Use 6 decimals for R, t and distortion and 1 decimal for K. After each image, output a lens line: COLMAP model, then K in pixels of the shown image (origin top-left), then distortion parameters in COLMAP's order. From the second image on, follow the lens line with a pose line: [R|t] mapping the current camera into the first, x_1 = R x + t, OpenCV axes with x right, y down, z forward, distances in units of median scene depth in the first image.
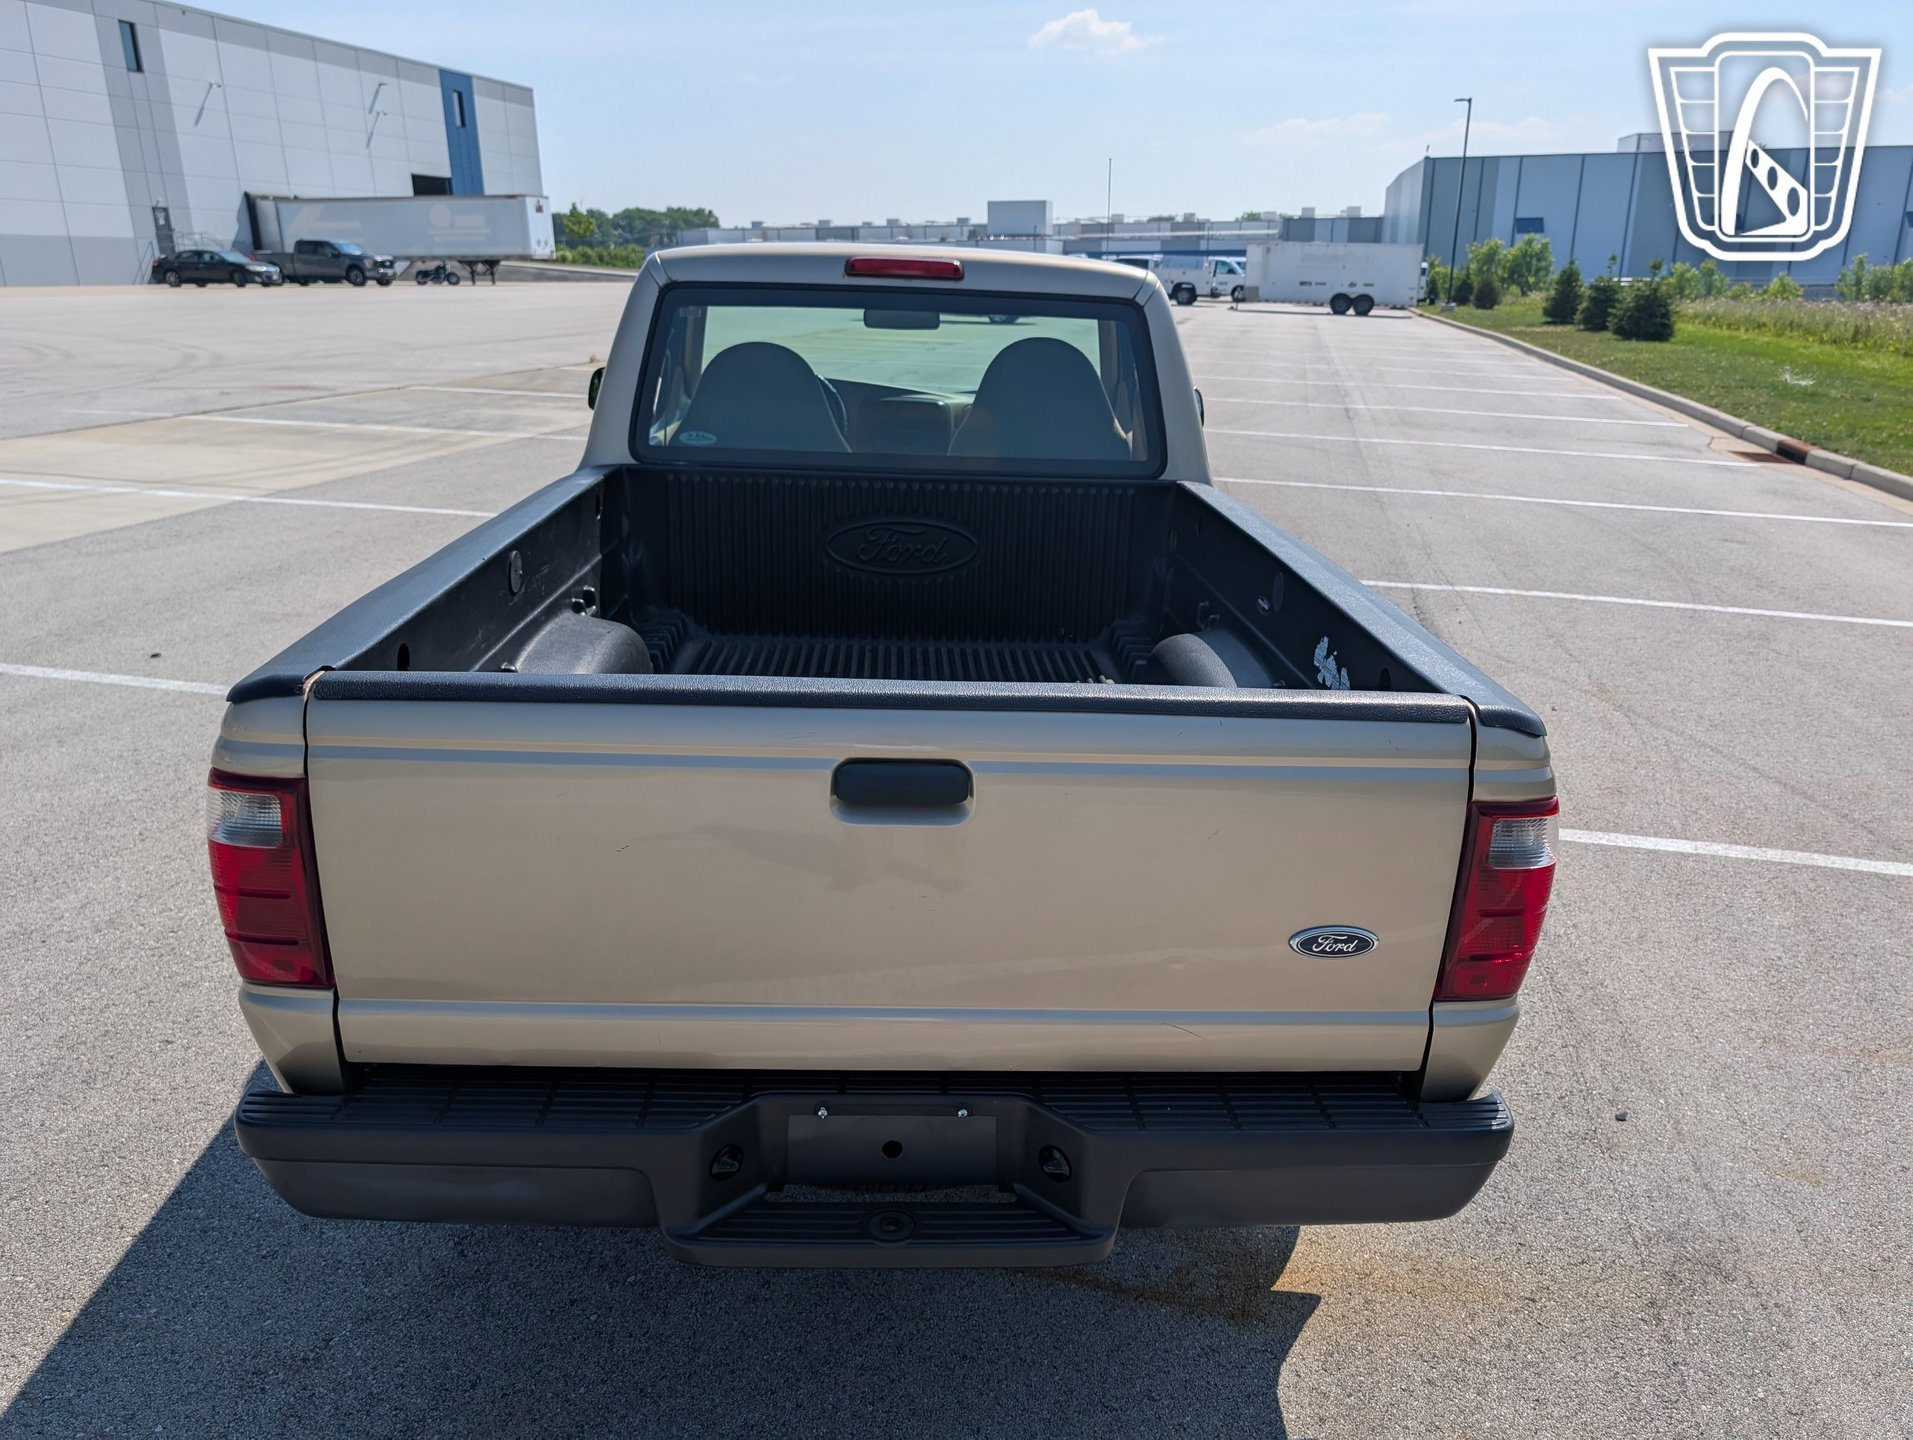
lens RADIAL K [[1381.3, 0, 966.7], [0, 1381.3, 731.3], [0, 0, 1]] dist [0.018196, -0.017941]
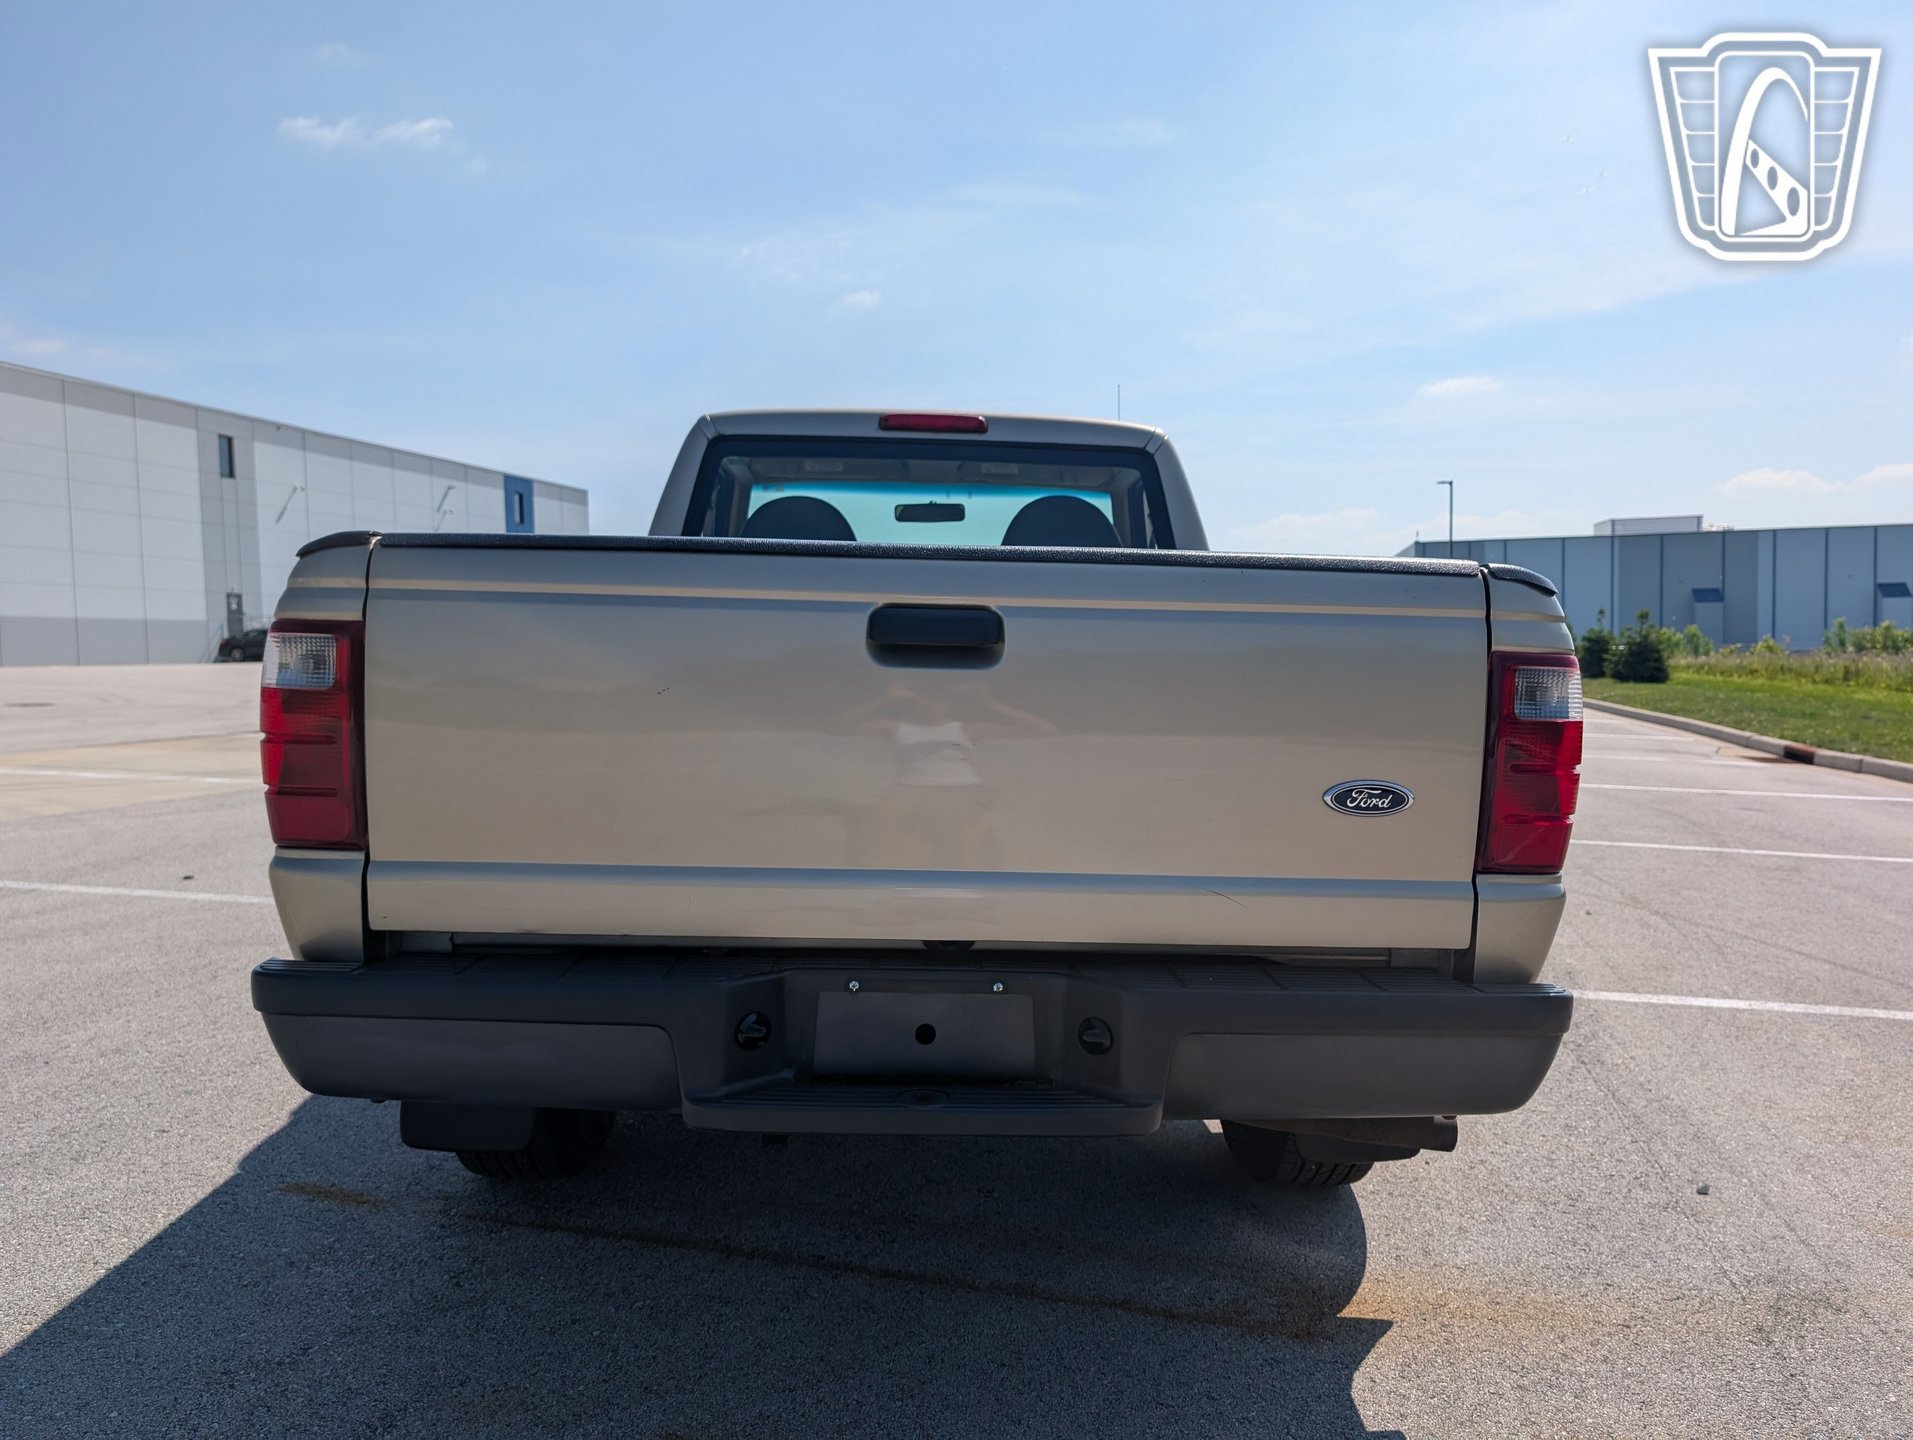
lens RADIAL K [[1382.5, 0, 974.6], [0, 1382.5, 731.4], [0, 0, 1]] dist [0.018689, -0.020150]
pose [[0.999882, -0.011542, -0.010110, -0.003105], [0.008522, 0.965676, -0.259612, 0.147878], [0.012760, 0.259495, 0.965660, 0.008274]]
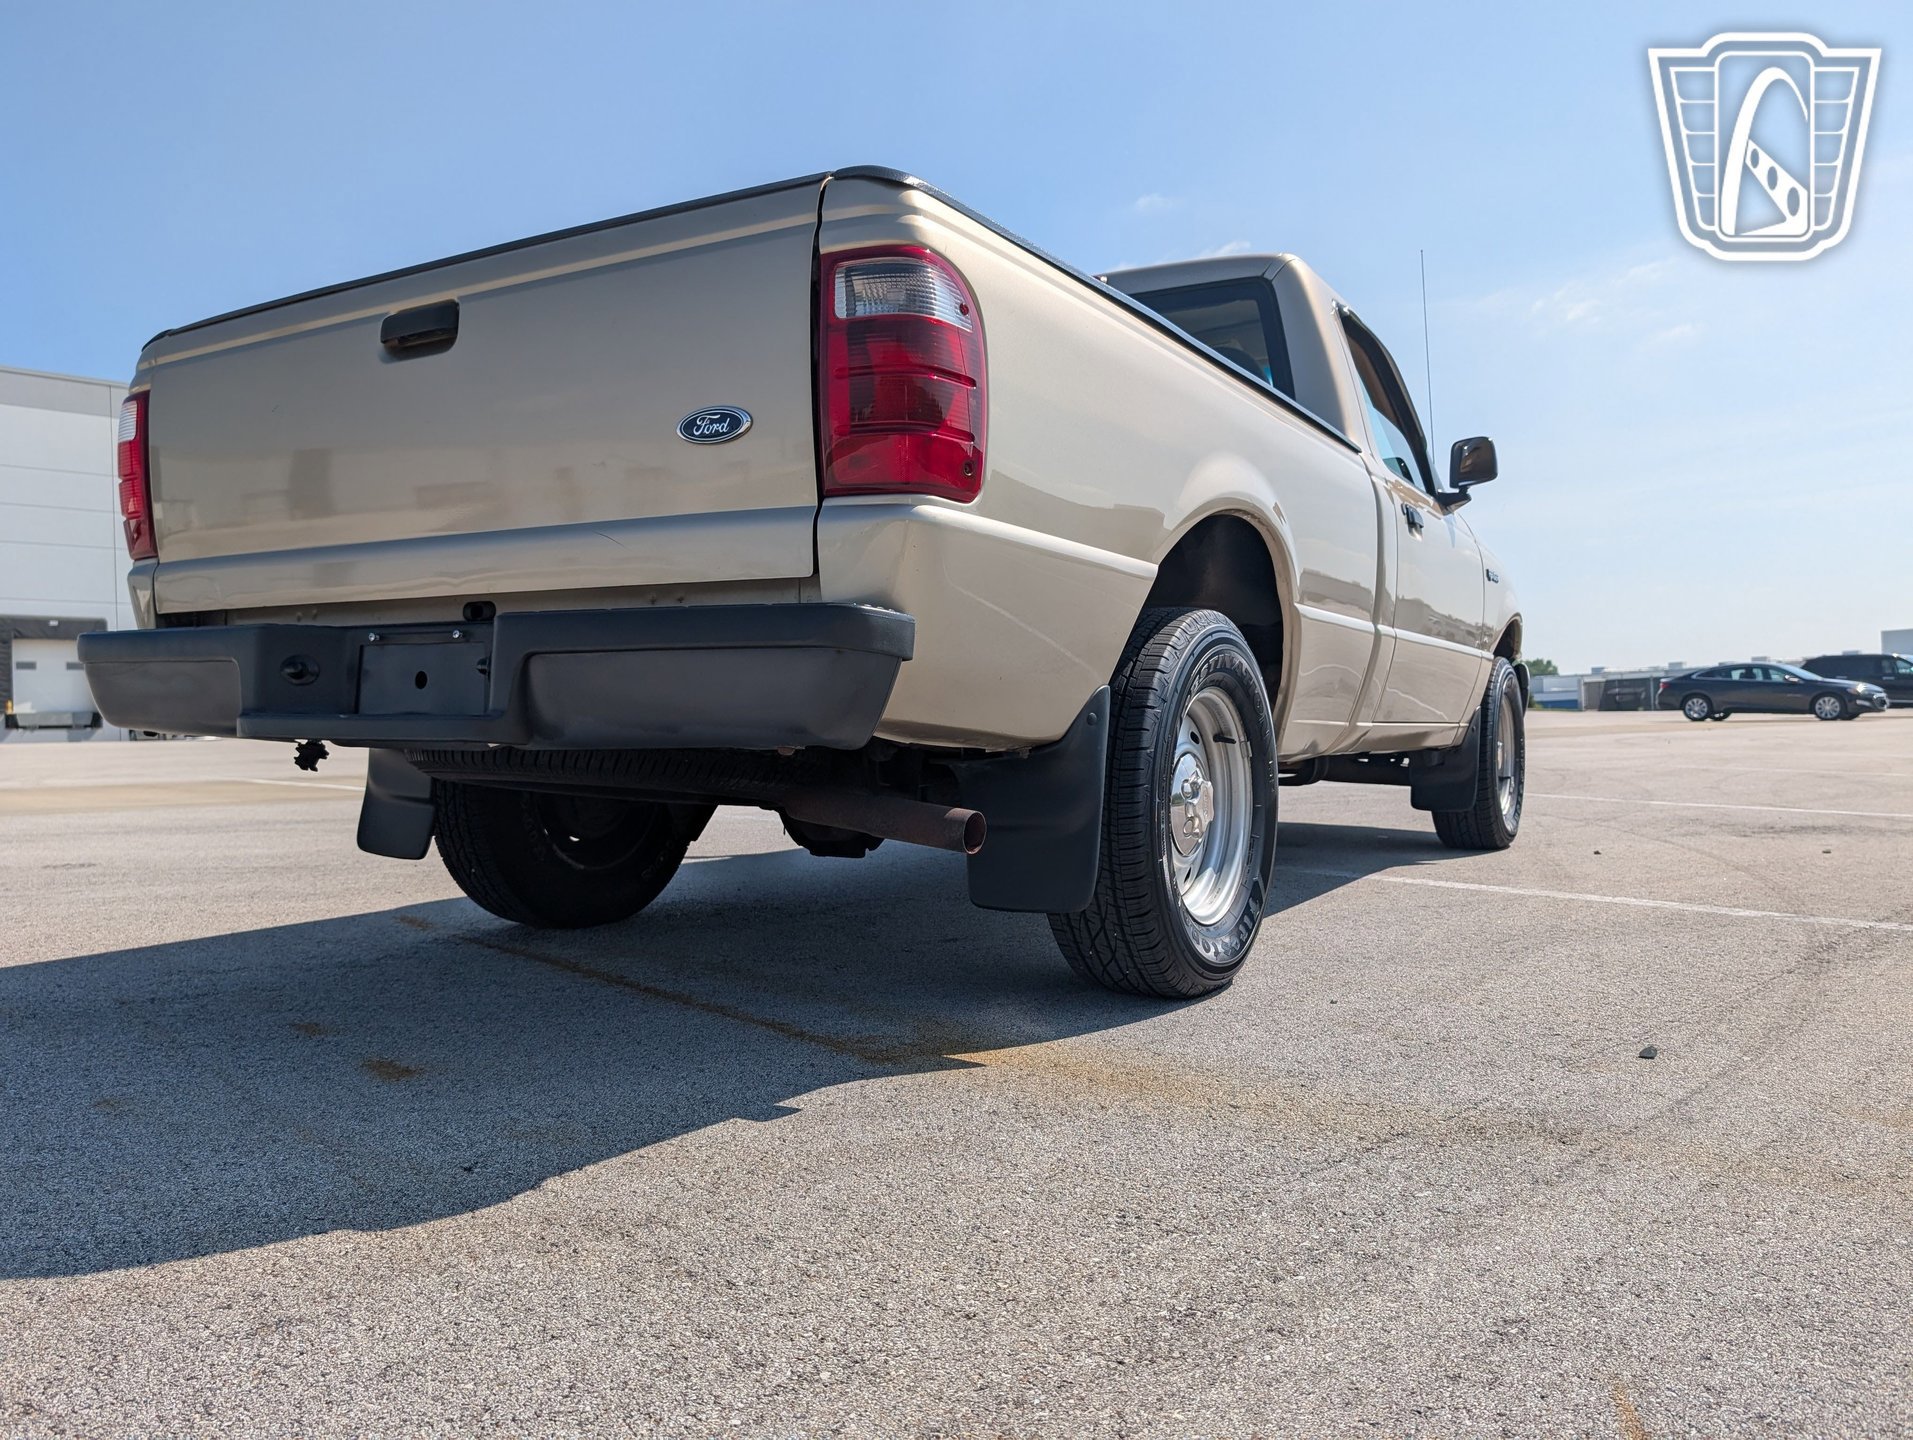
lens RADIAL K [[1379.7, 0, 946.8], [0, 1379.7, 730.0], [0, 0, 1]] dist [0.022844, -0.024155]
pose [[0.834093, -0.027276, -0.550949, 0.382898], [-0.146038, 0.952221, -0.268232, 0.243761], [0.531942, 0.304190, 0.790257, 0.154360]]
